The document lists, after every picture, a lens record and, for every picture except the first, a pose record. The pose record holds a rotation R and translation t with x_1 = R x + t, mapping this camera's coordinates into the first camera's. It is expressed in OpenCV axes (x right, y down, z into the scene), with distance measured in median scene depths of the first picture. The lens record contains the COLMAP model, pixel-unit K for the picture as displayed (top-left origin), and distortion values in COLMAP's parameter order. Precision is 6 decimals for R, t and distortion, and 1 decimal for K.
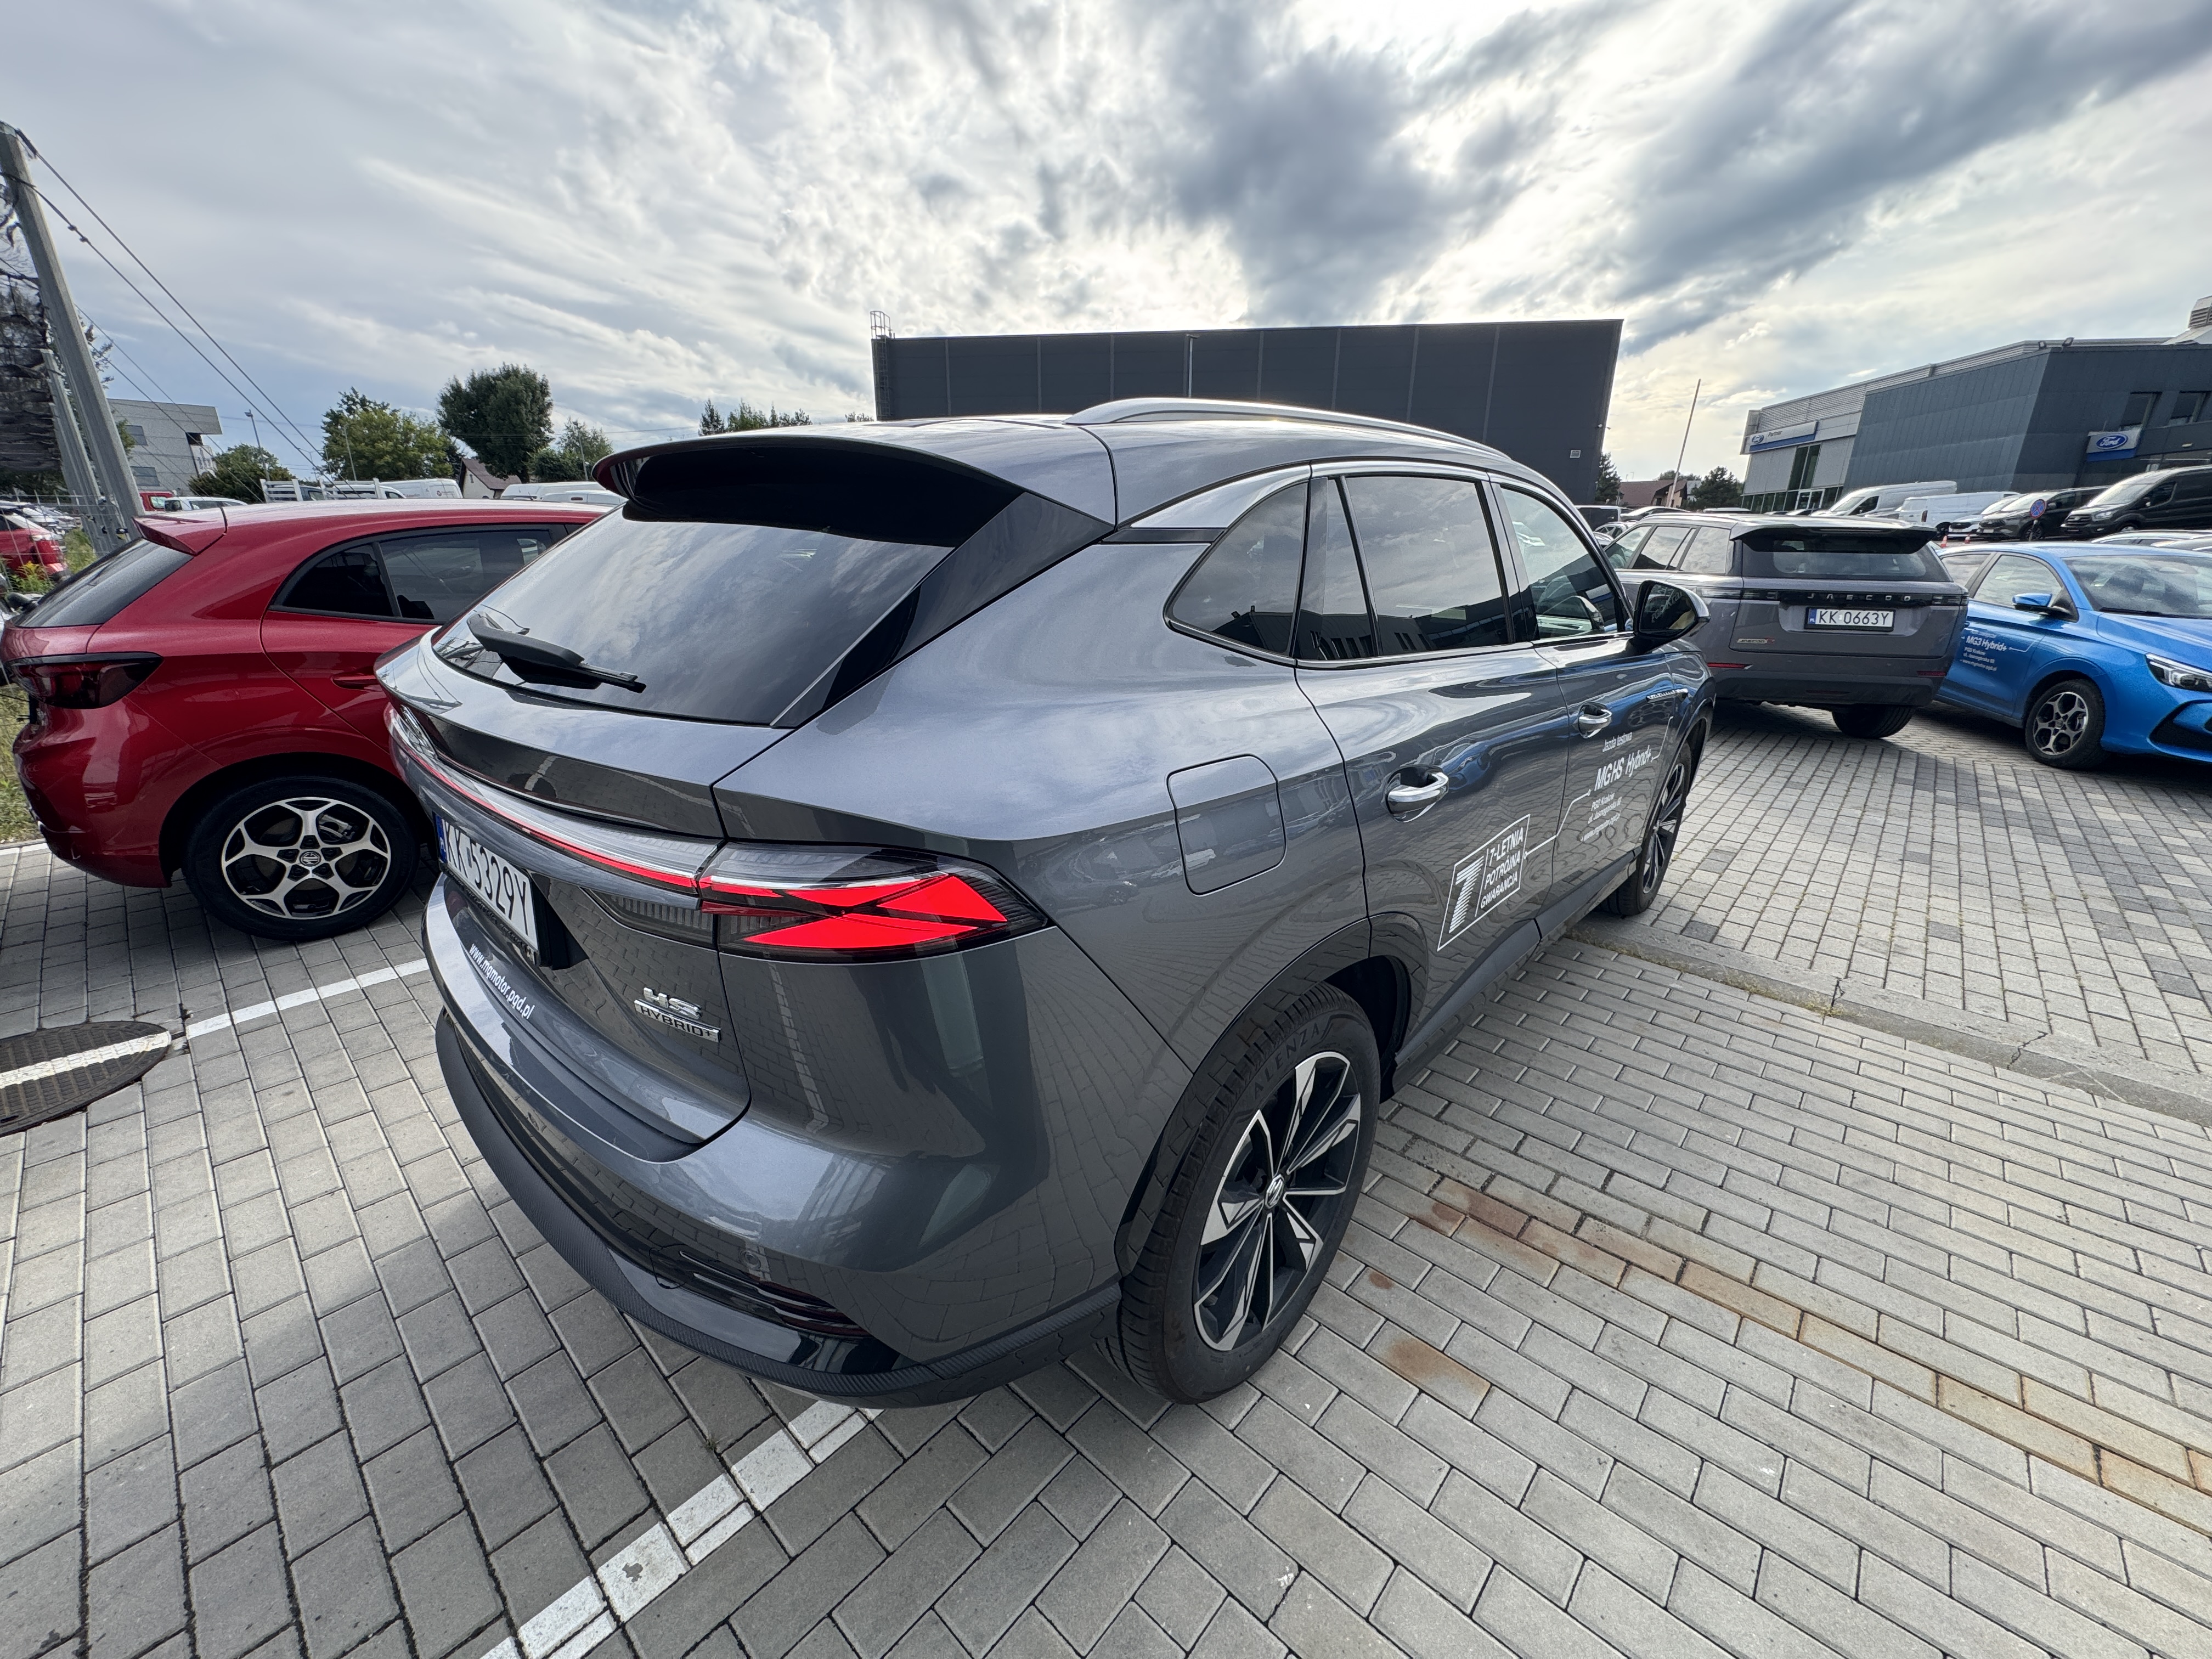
lens RADIAL K [[877.1, 0, 1105.7], [0, 877.1, 826.3], [0, 0, 1]] dist [-0.006224, 0.000295]
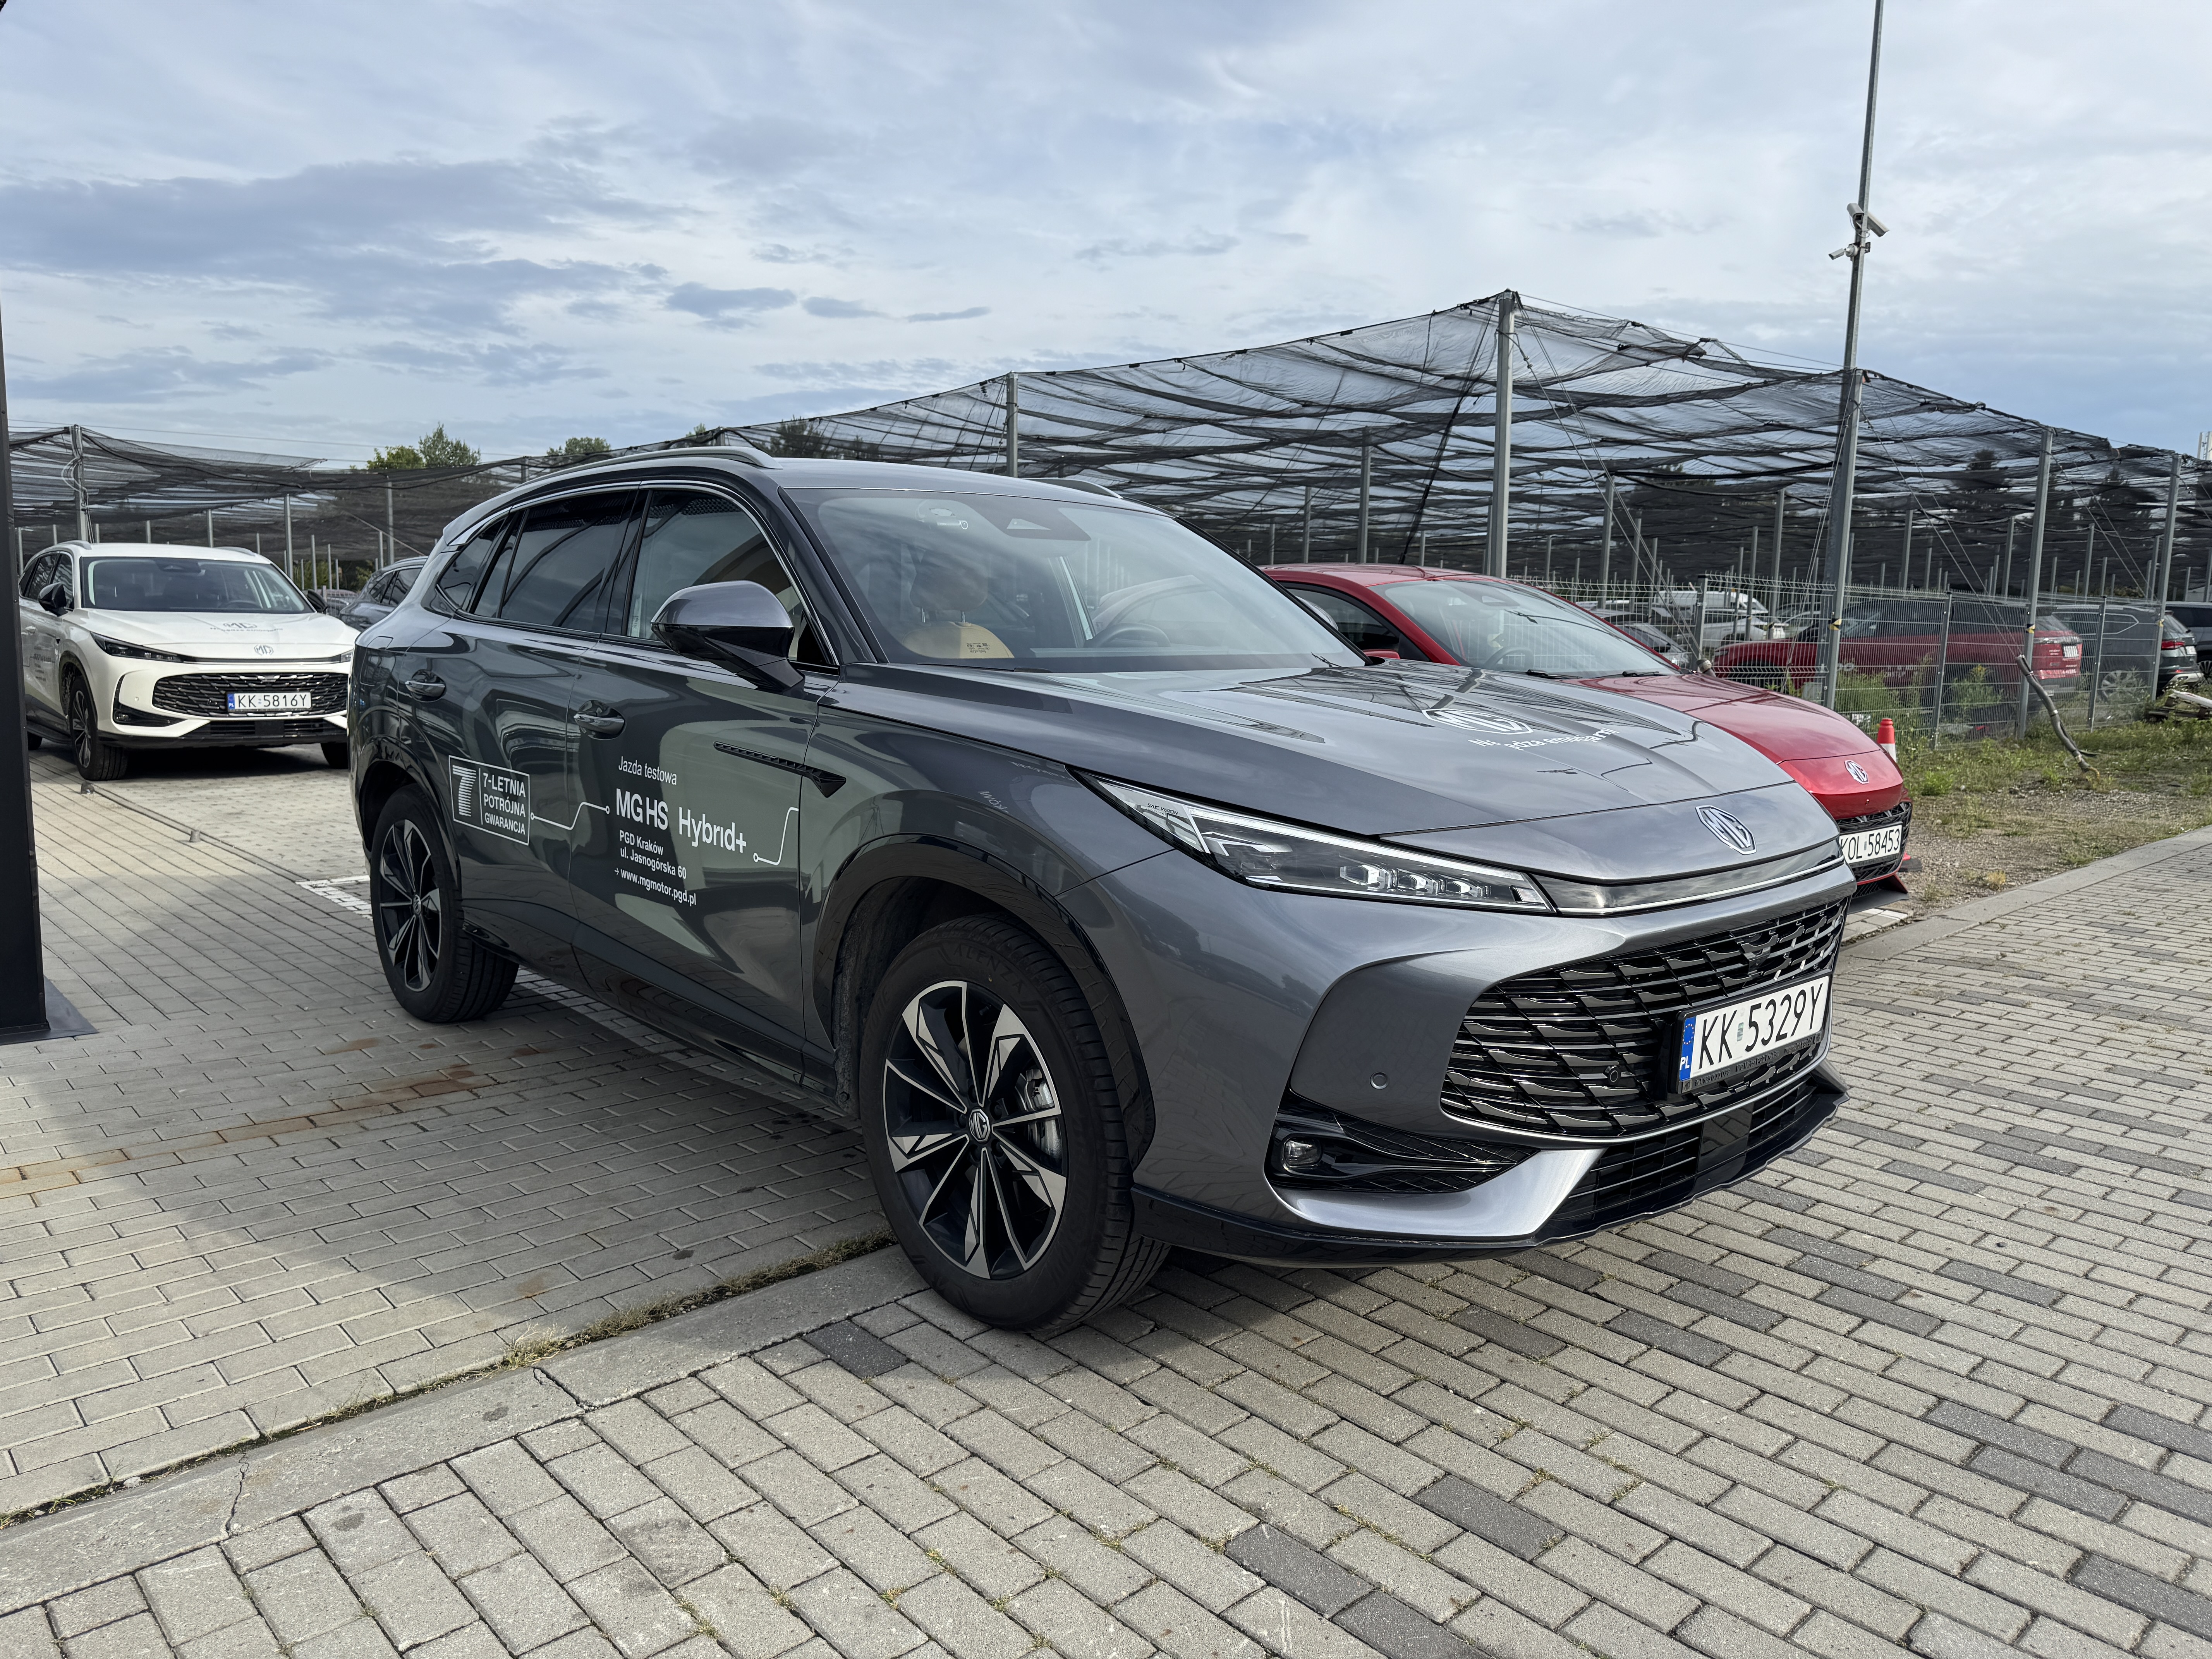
lens RADIAL K [[1556.3, 0, 1112.2], [0, 1556.3, 825.5], [0, 0, 1]] dist [0.103037, -0.183753]
pose [[-0.082903, 0.113017, -0.990128, 1.692200], [-0.333195, 0.933227, 0.134421, -0.329397], [0.939206, 0.341049, -0.039711, 1.259519]]
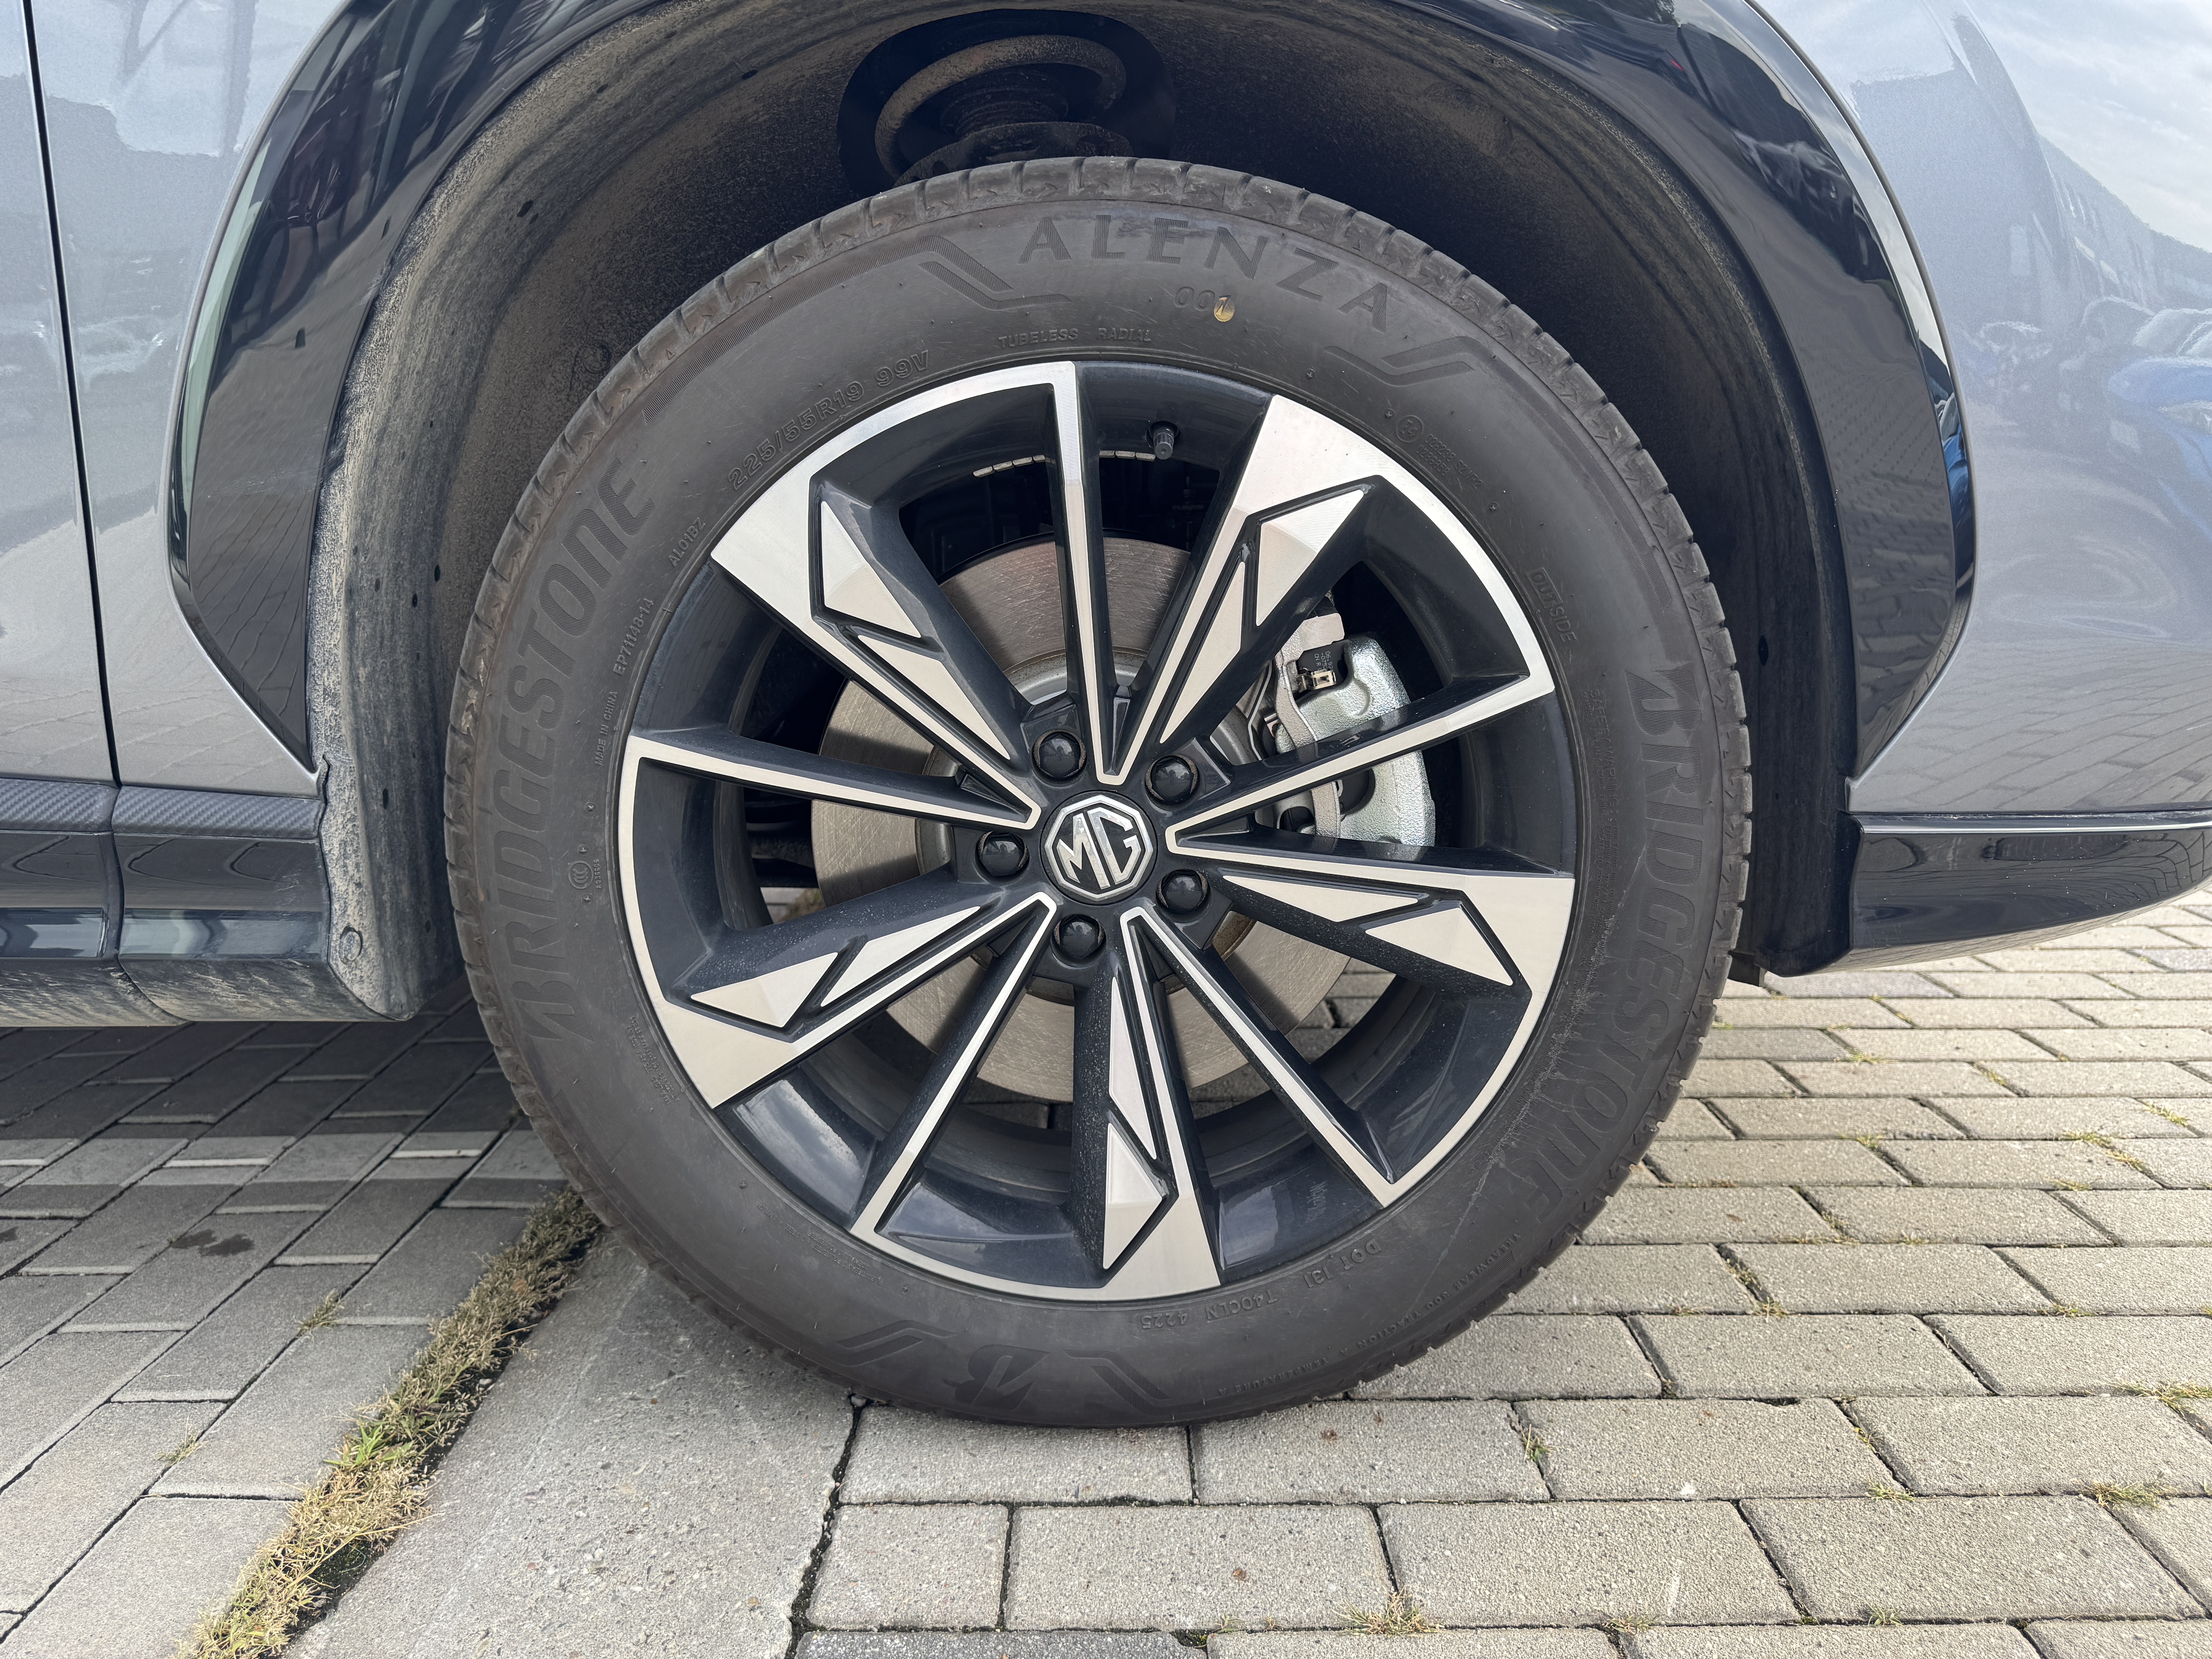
lens RADIAL K [[1572.4, 0, 1106.0], [0, 1572.4, 829.5], [0, 0, 1]] dist [0.000200, -0.006271]
pose [[0.671389, 0.108643, -0.733099, 0.985240], [-0.207642, 0.977153, -0.045353, 0.013307], [0.711422, 0.182671, 0.678608, 0.996843]]
